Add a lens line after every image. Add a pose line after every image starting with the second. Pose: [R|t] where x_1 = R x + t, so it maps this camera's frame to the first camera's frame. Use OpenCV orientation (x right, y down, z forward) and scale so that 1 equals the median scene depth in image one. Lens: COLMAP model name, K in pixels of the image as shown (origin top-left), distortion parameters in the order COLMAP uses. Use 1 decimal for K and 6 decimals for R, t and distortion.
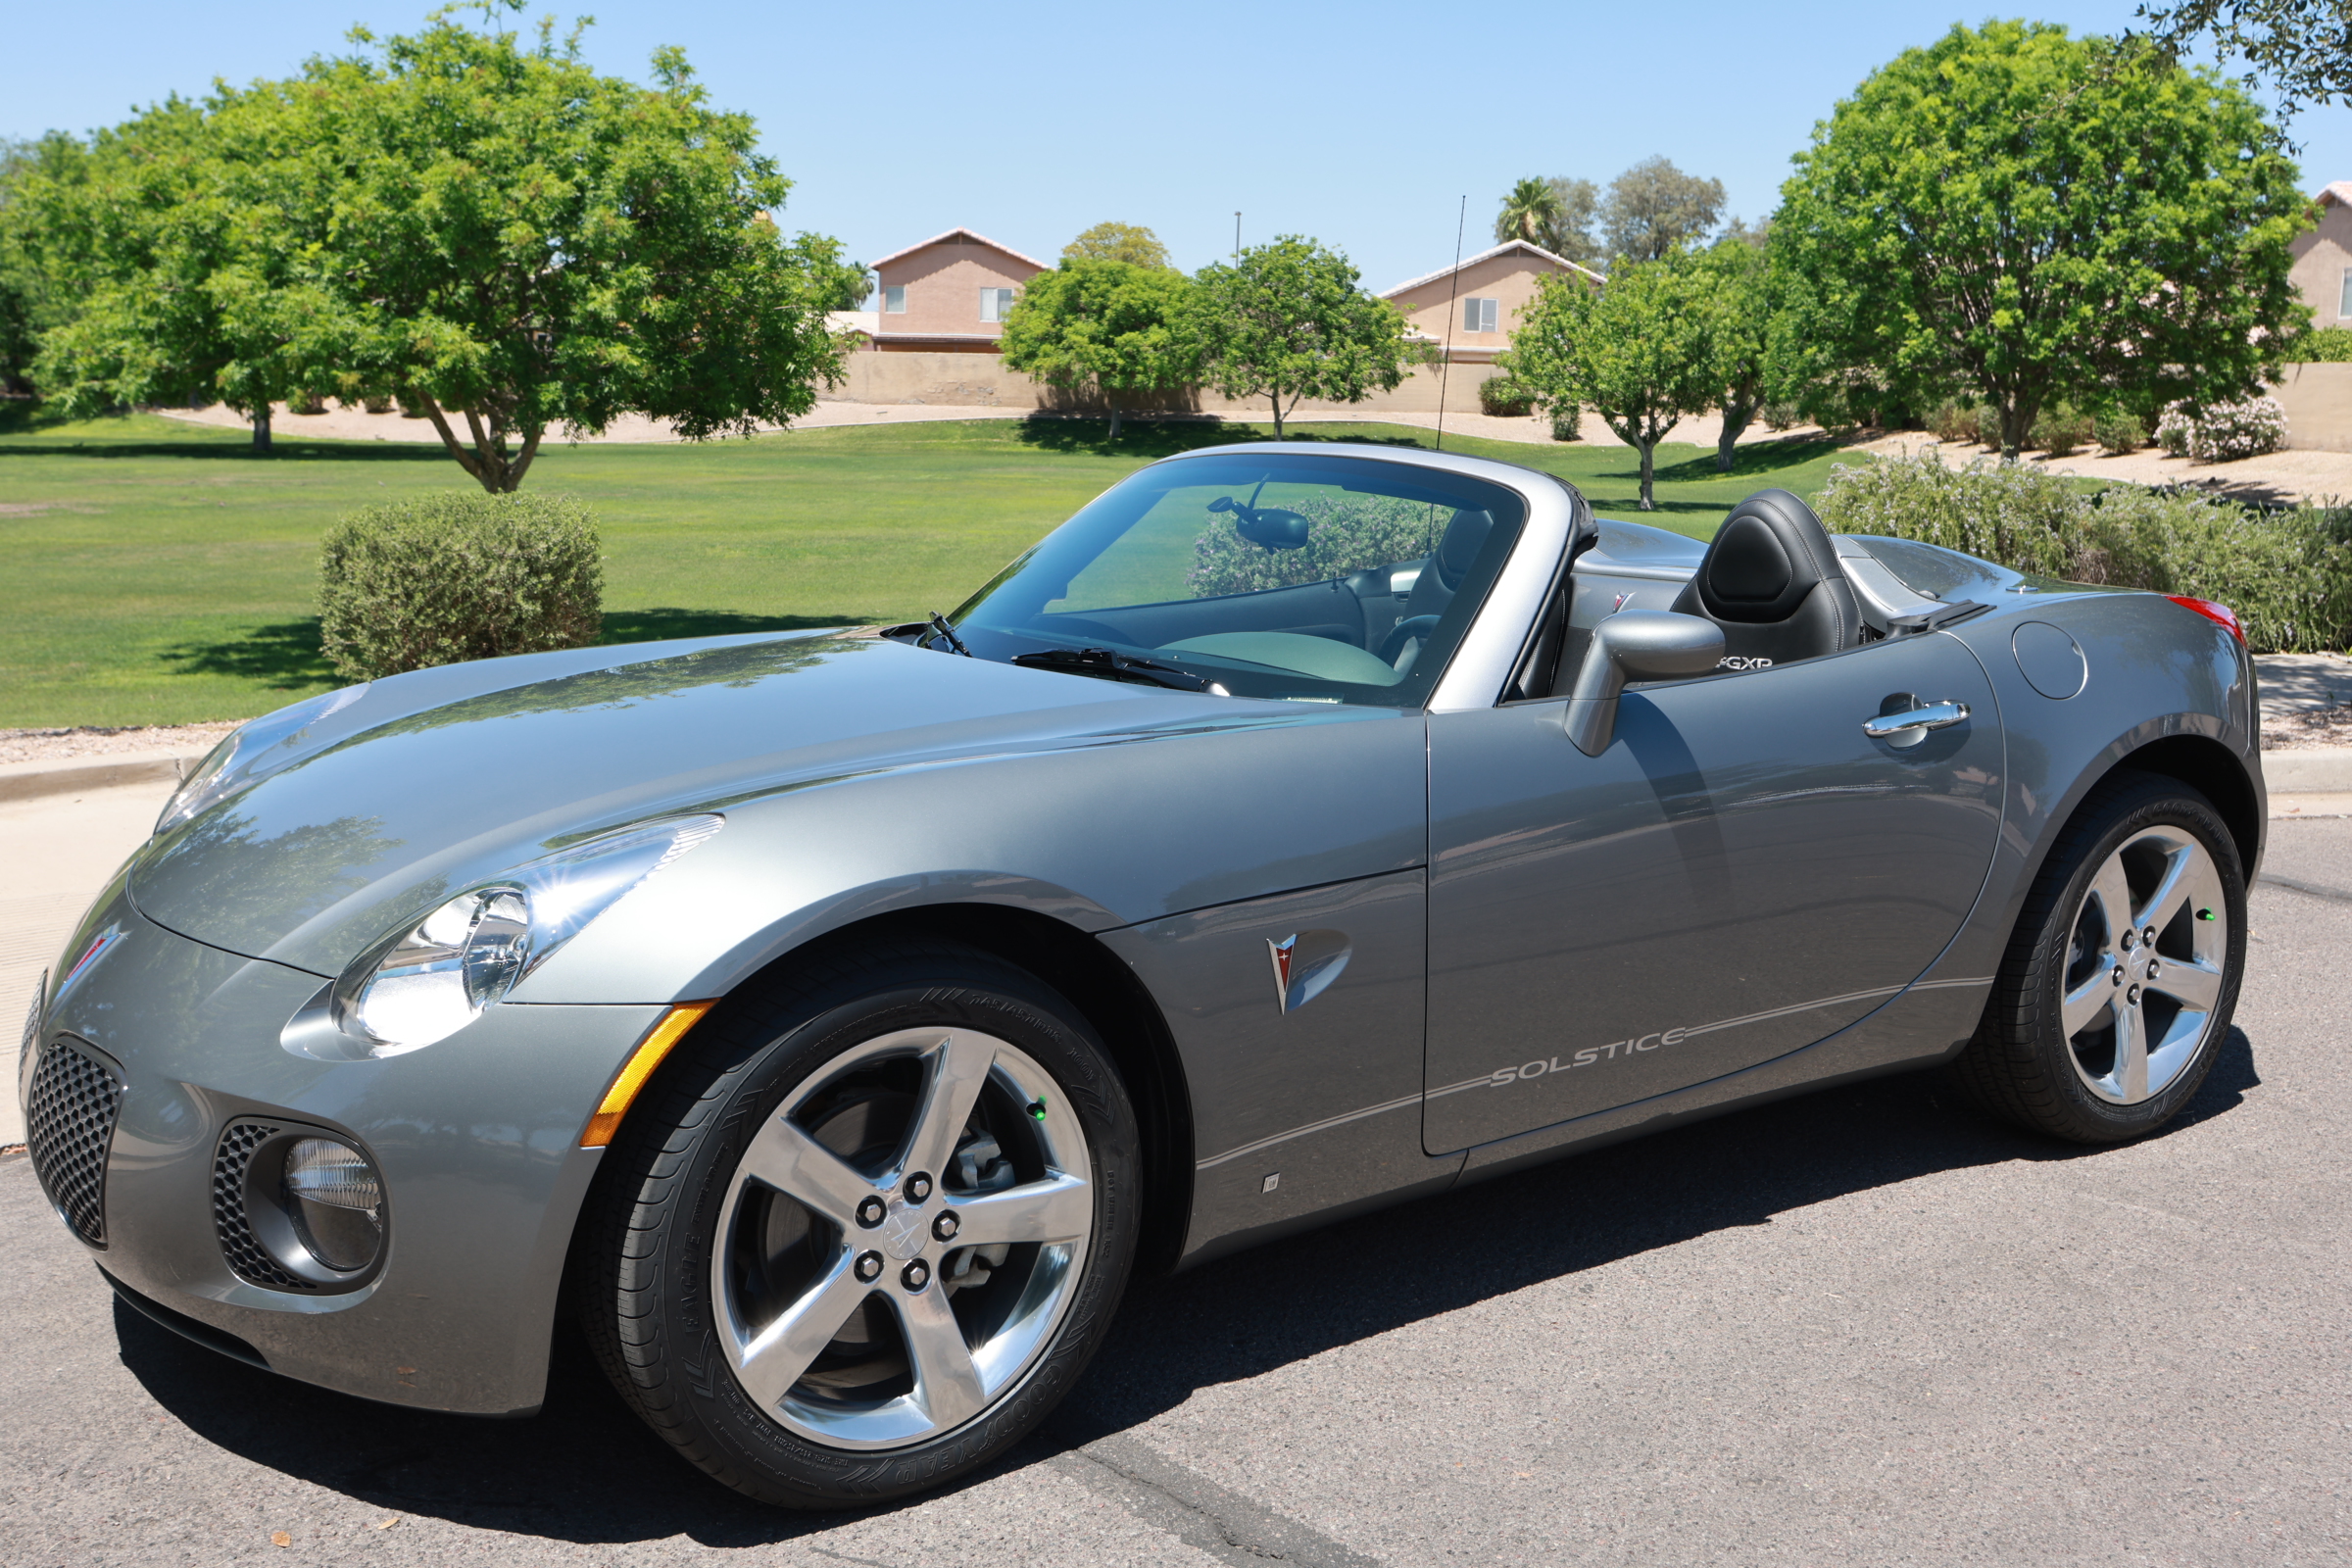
lens RADIAL K [[2229.6, 0, 1165.9], [0, 2229.6, 787.6], [0, 0, 1]] dist [-0.005252, 0.006200]
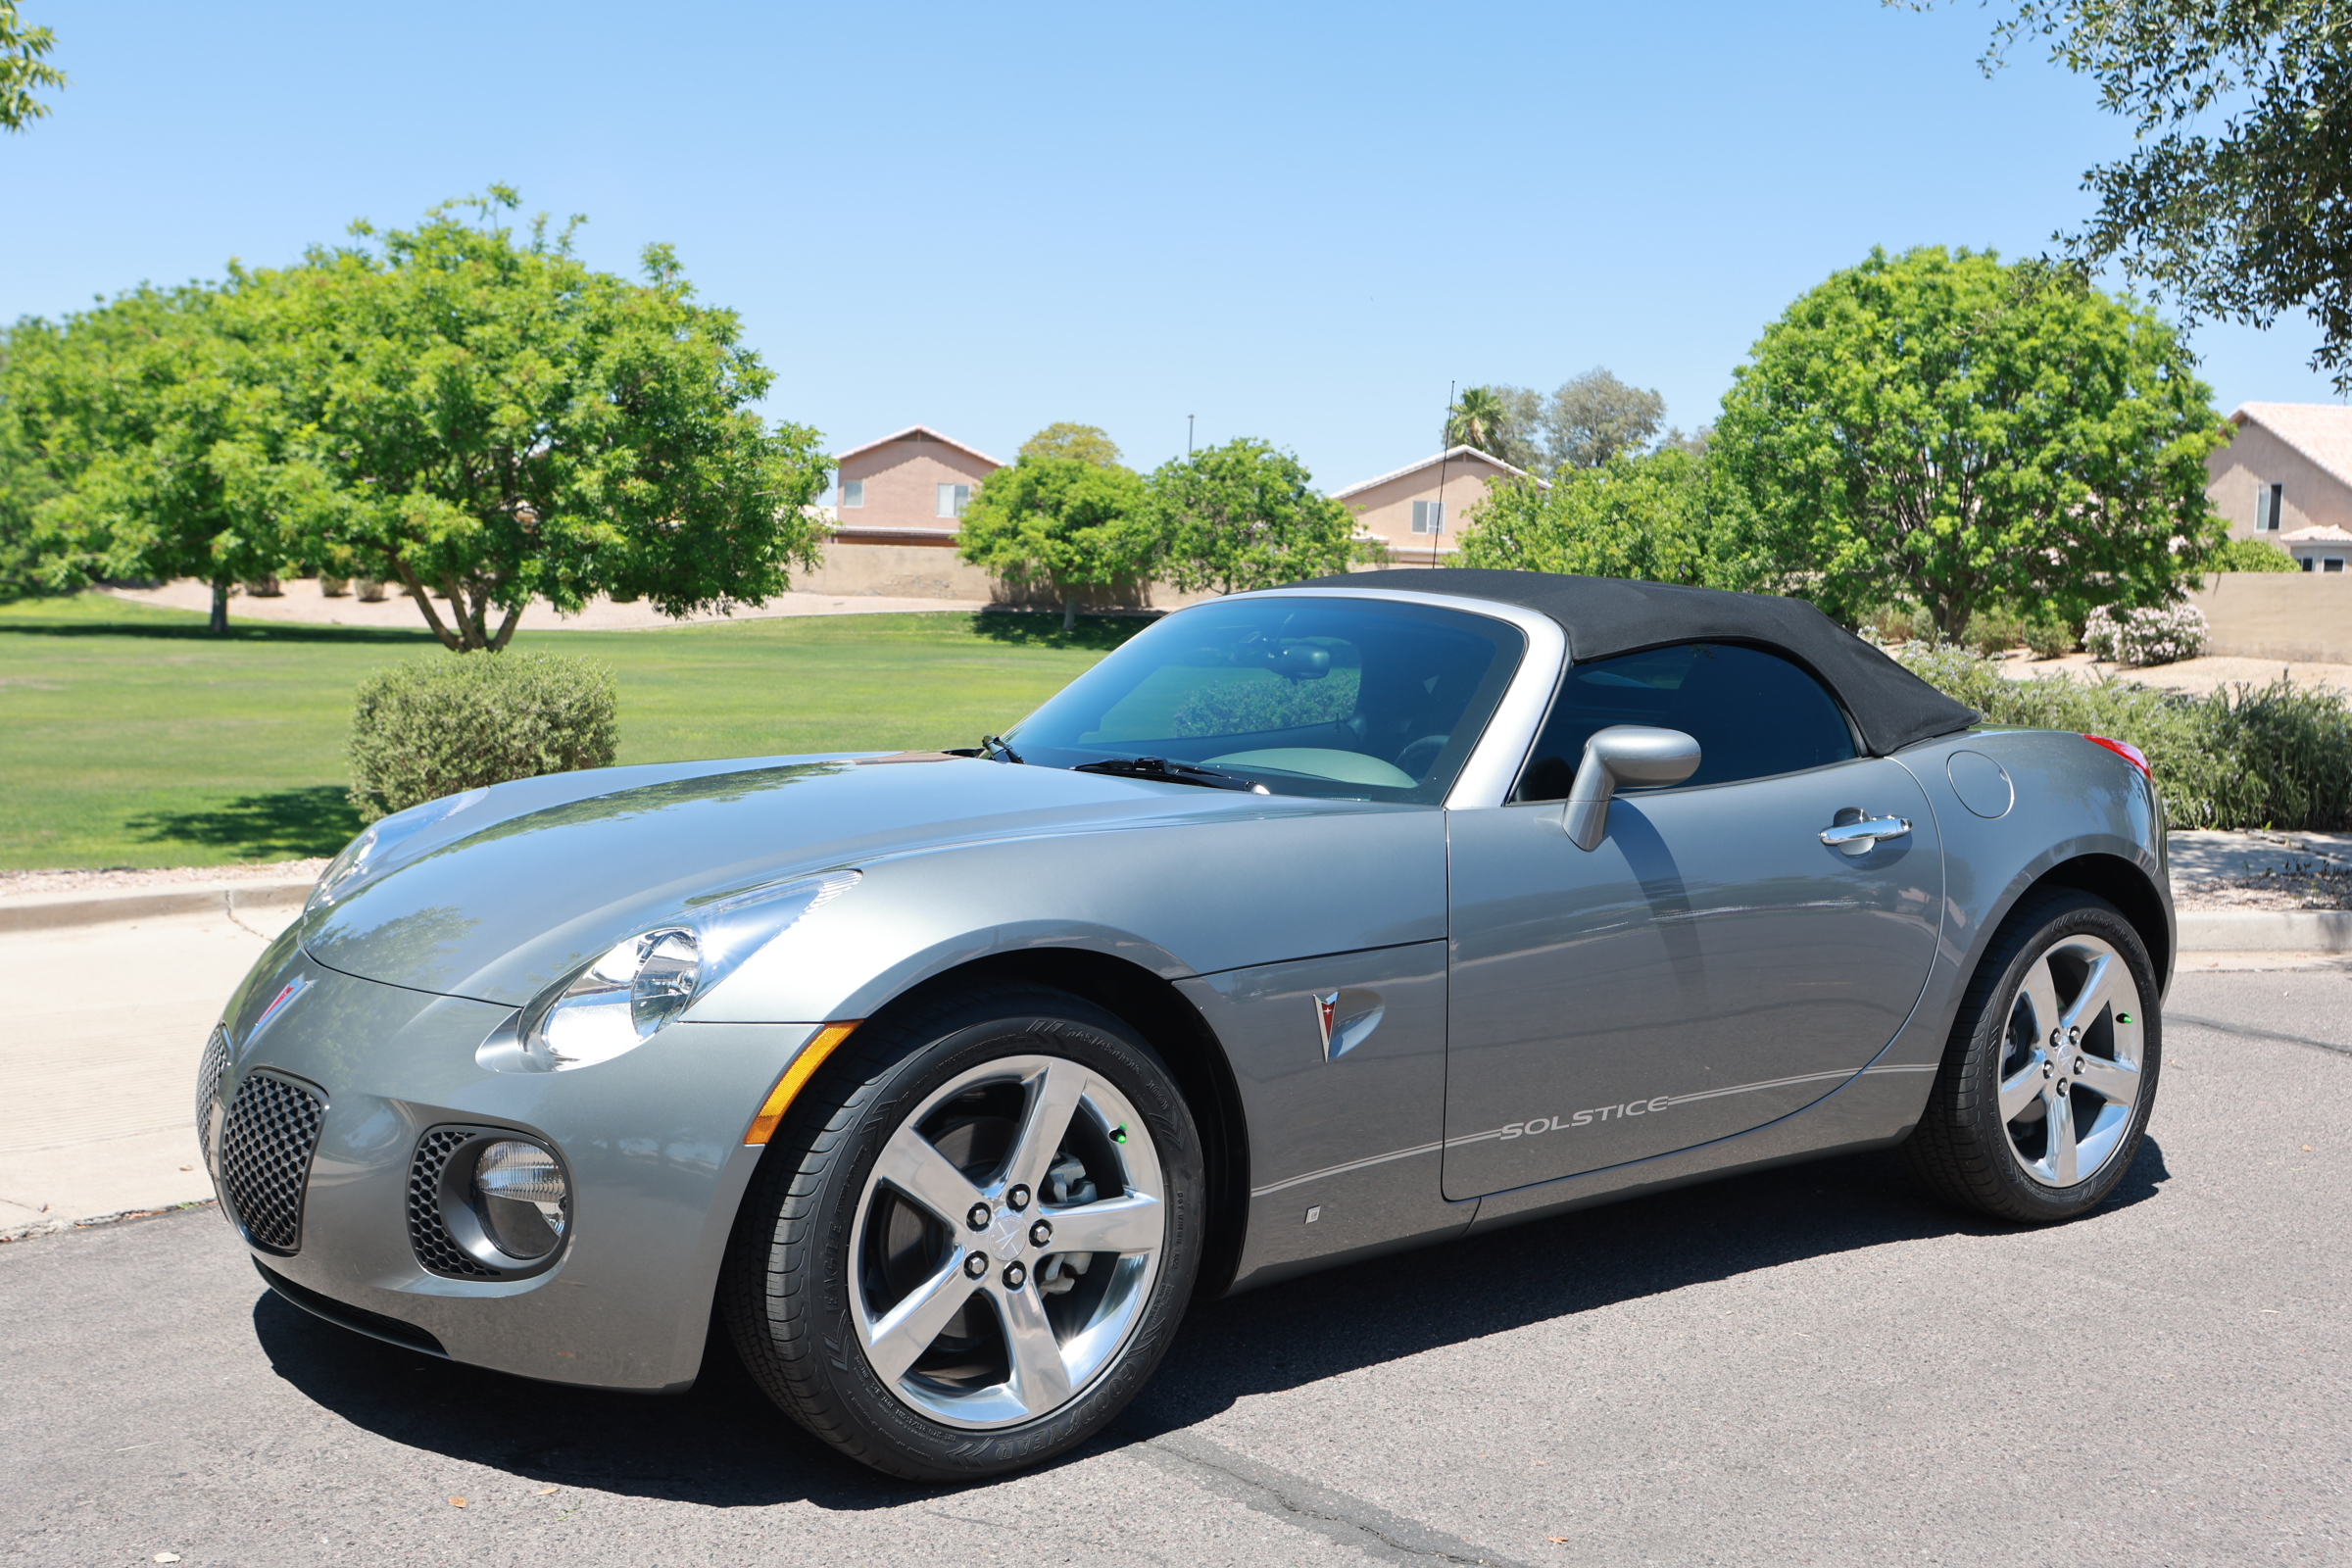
lens RADIAL K [[2232.5, 0, 1176.0], [0, 2232.5, 784.0], [0, 0, 1]] dist [-0.004659, 0.008915]
pose [[0.999532, 0.011642, 0.028278, -0.008826], [-0.009083, 0.995991, -0.088997, 0.009262], [-0.029201, 0.088698, 0.995630, -0.023393]]
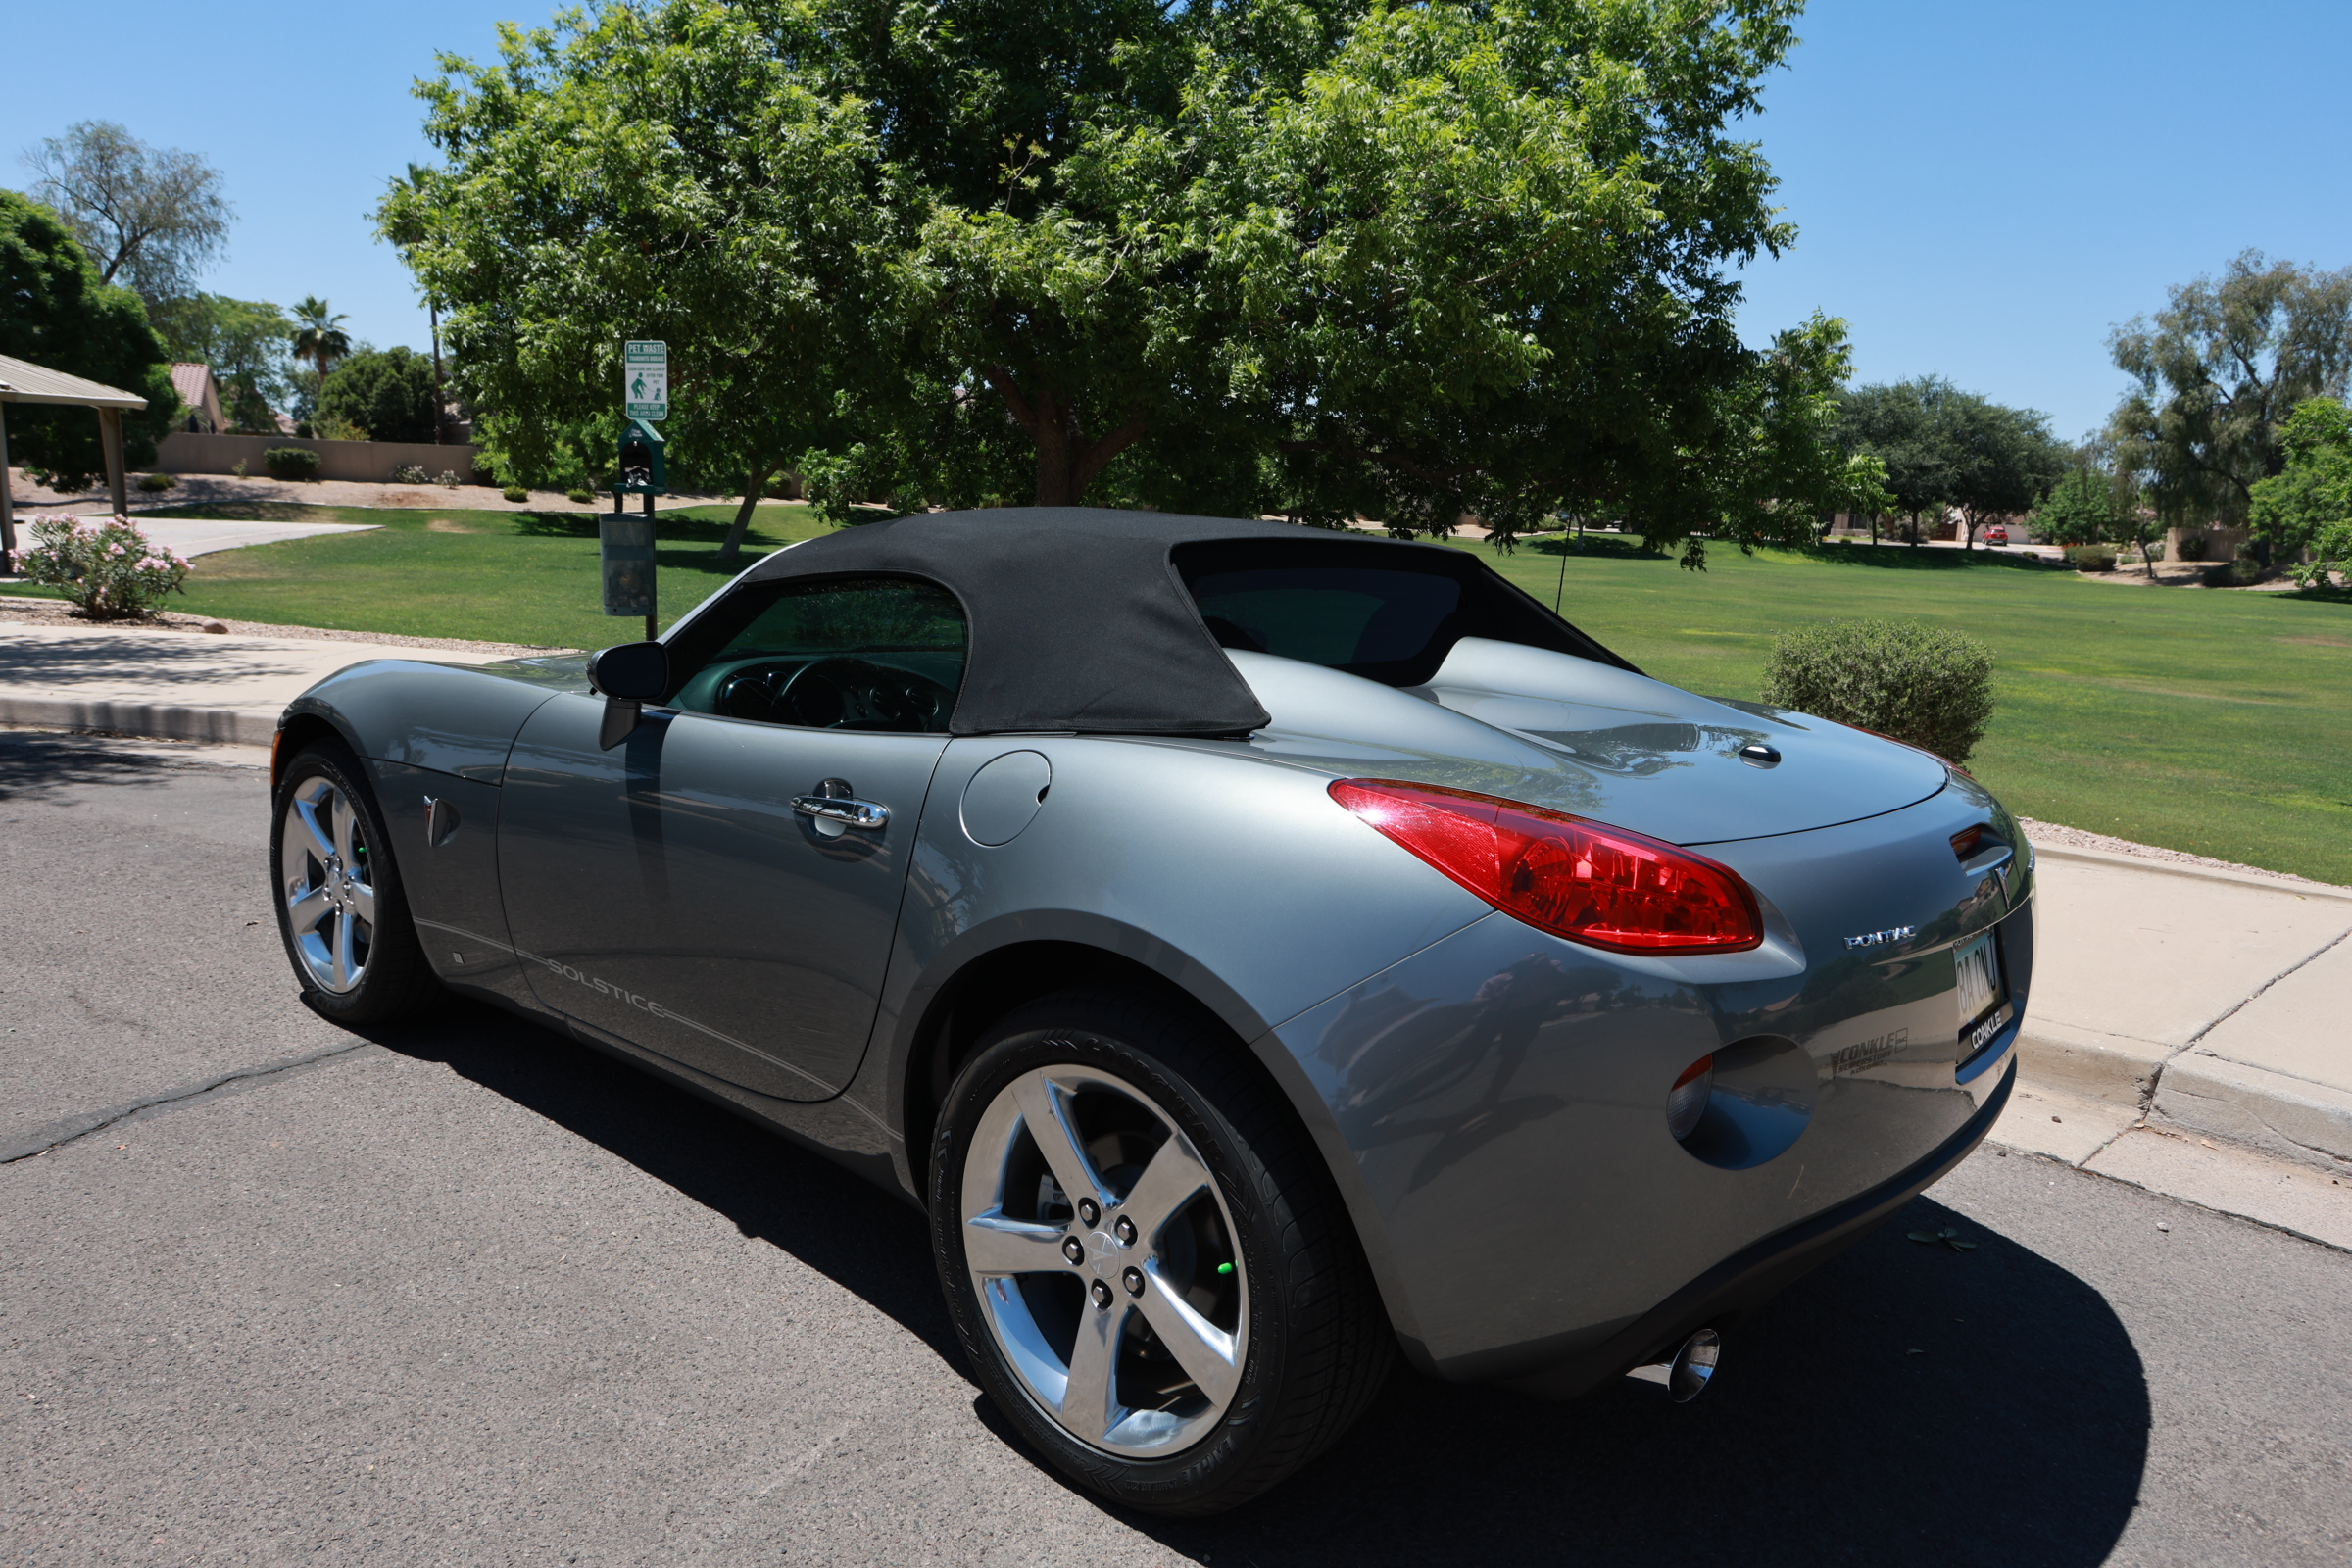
lens RADIAL K [[1521.9, 0, 1160.2], [0, 1521.9, 784.2], [0, 0, 1]] dist [0.001450, -0.003489]
pose [[0.259162, 0.173250, -0.950168, 0.182461], [-0.211551, 0.970073, 0.119179, -0.027360], [0.942381, 0.170123, 0.288057, 0.174462]]
